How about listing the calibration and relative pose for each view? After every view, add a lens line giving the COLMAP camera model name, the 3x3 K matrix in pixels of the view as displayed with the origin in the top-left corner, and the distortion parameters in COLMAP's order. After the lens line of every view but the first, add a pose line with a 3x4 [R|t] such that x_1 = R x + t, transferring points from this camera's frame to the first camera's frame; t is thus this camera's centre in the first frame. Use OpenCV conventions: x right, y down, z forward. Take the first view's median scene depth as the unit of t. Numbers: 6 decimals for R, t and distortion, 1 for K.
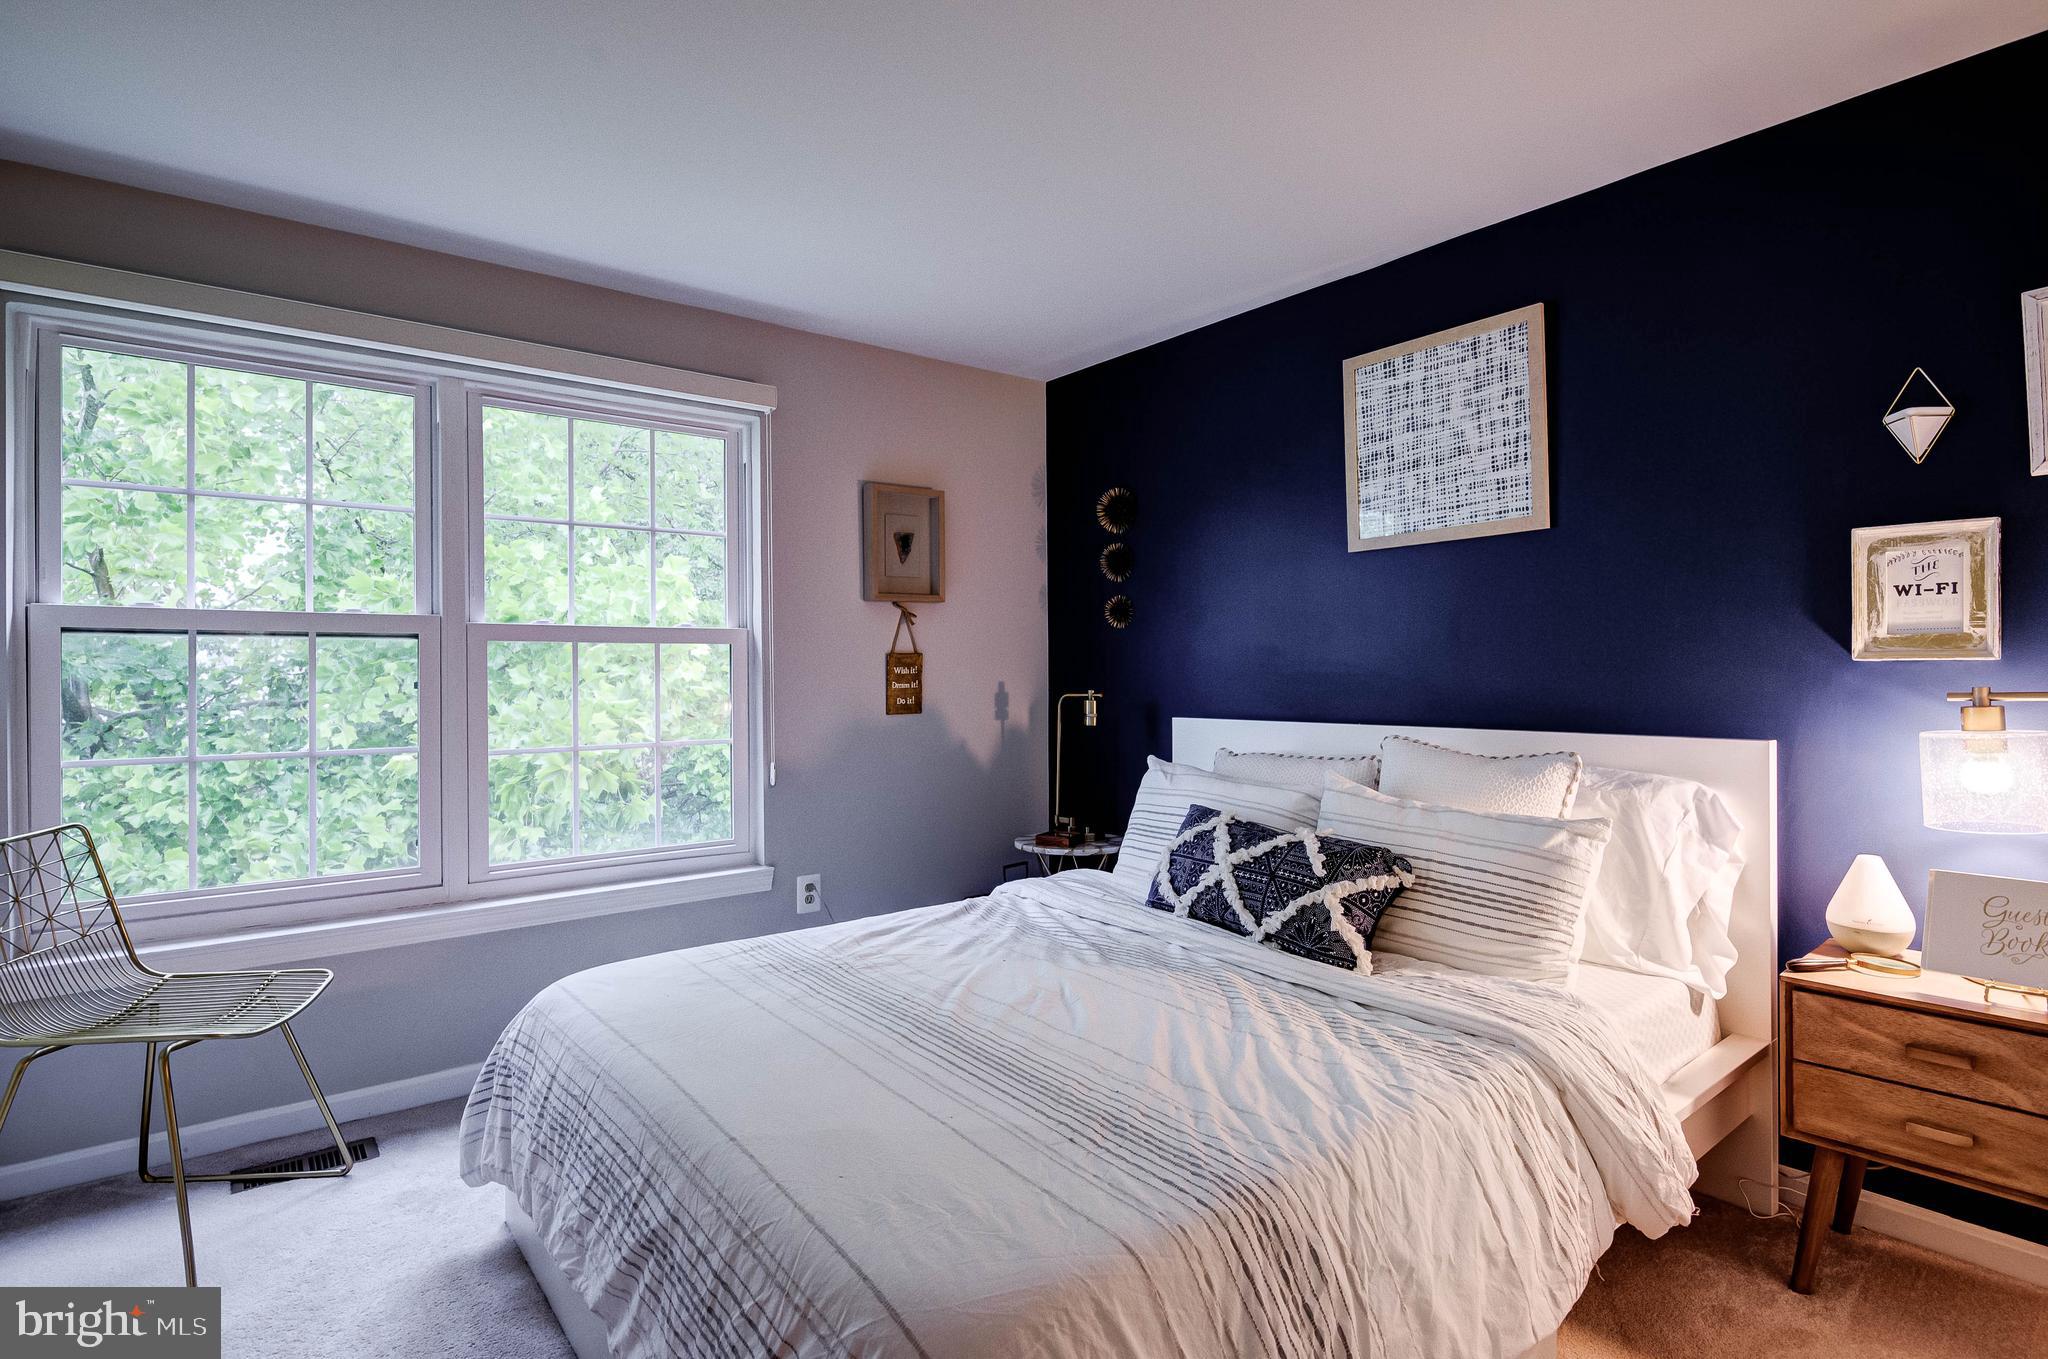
lens RADIAL K [[1029.5, 0, 1027.7], [0, 1029.5, 668.0], [0, 0, 1]] dist [-0.005650, -0.002234]
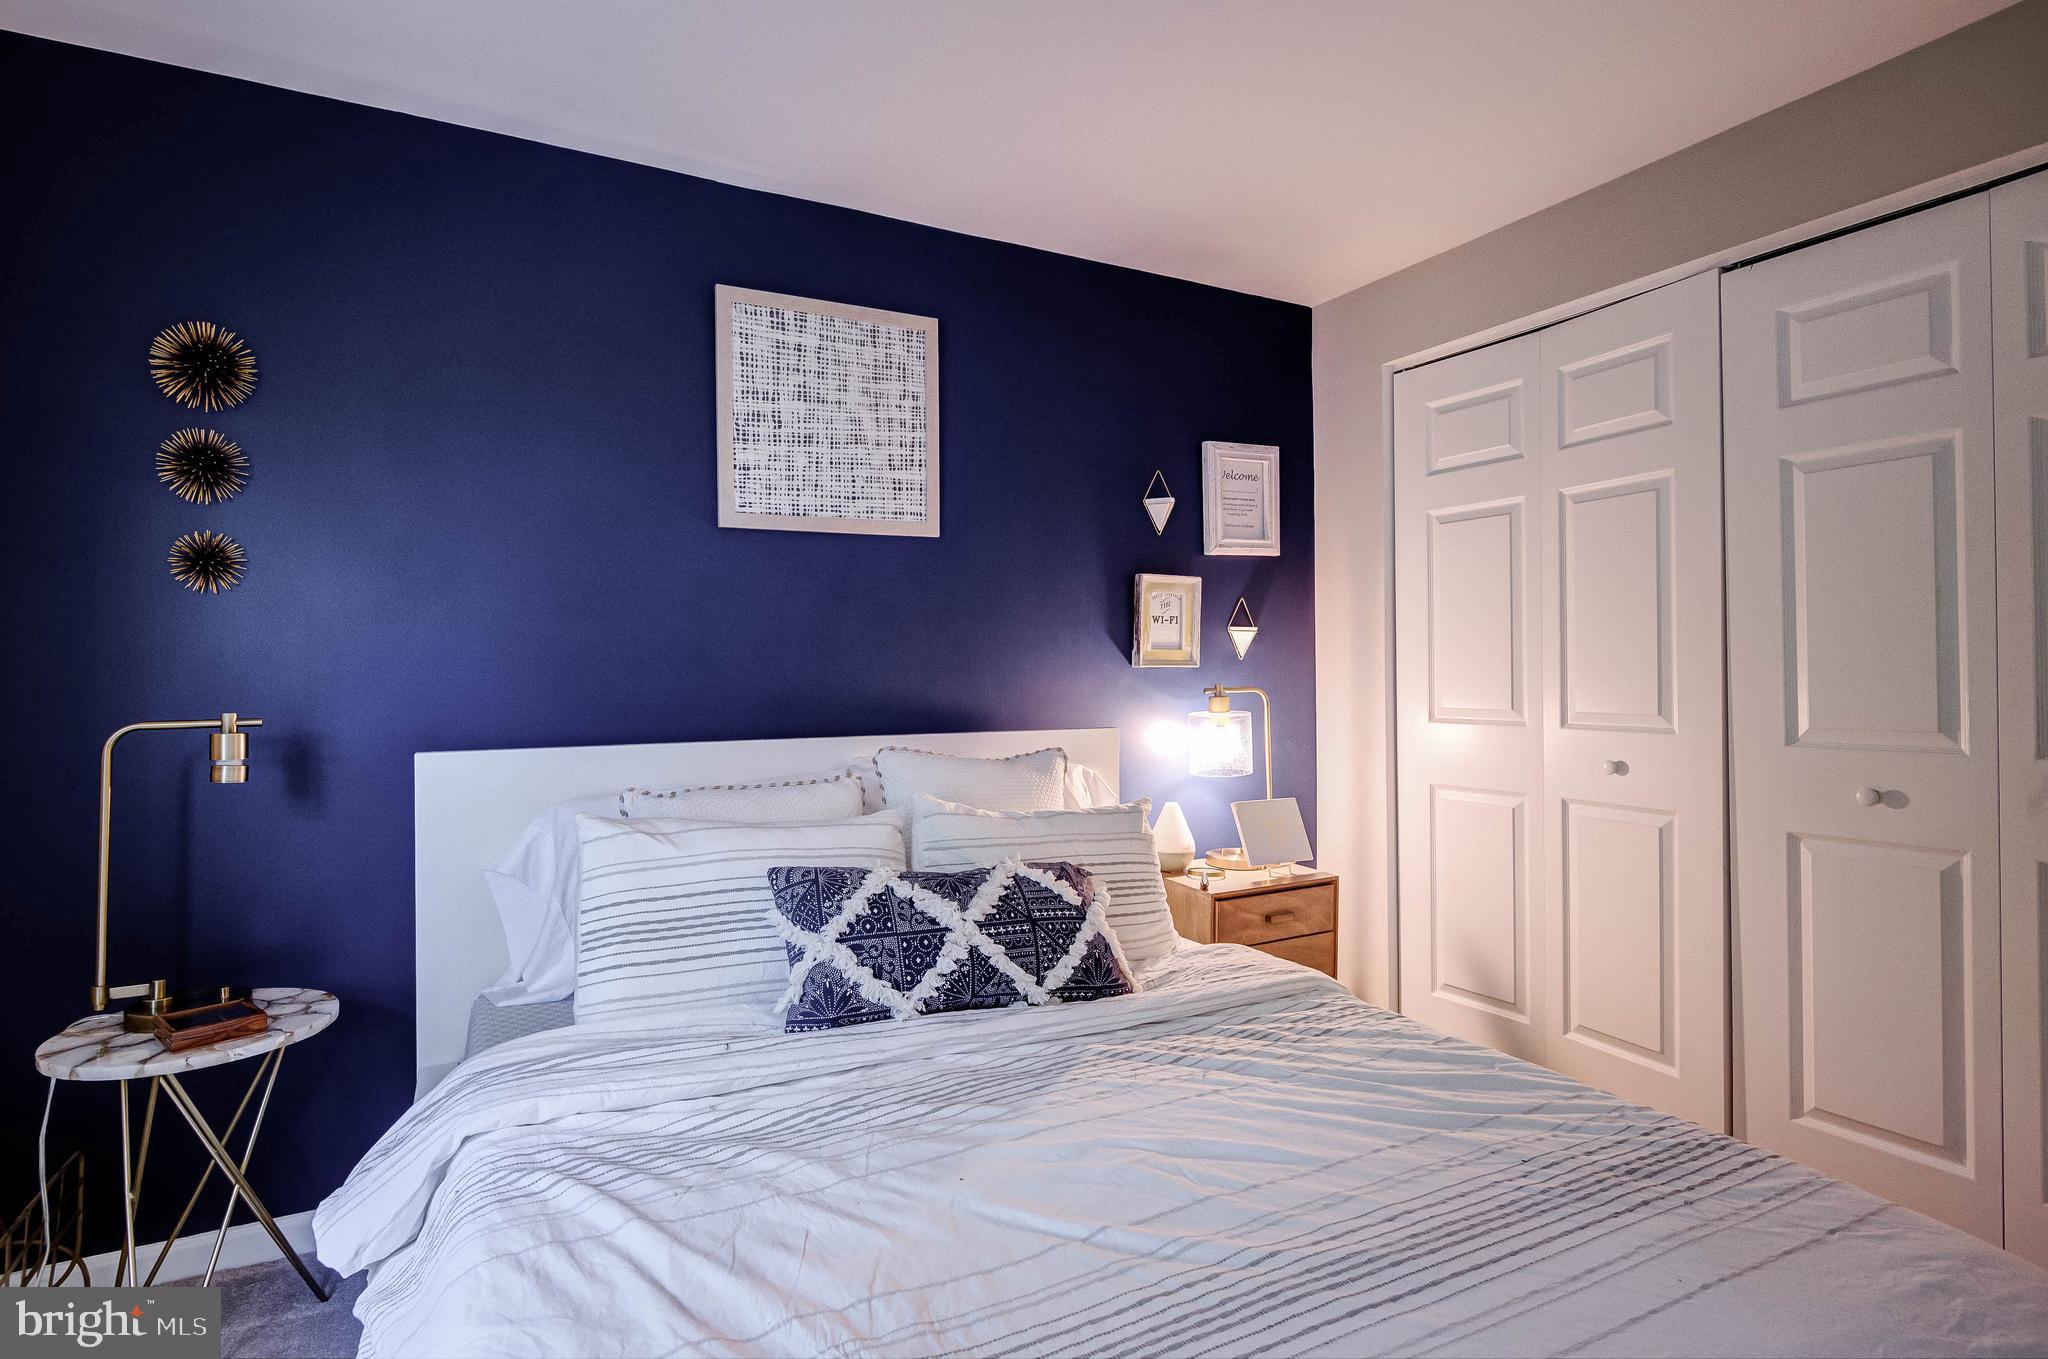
lens RADIAL K [[1029.5, 0, 942.9], [0, 1029.5, 671.0], [0, 0, 1]] dist [-0.005650, -0.002234]
pose [[0.199262, 0.006442, 0.979925, -0.494701], [0.000499, 0.999978, -0.006675, 0.006041], [-0.979946, 0.001819, 0.199255, 0.760826]]
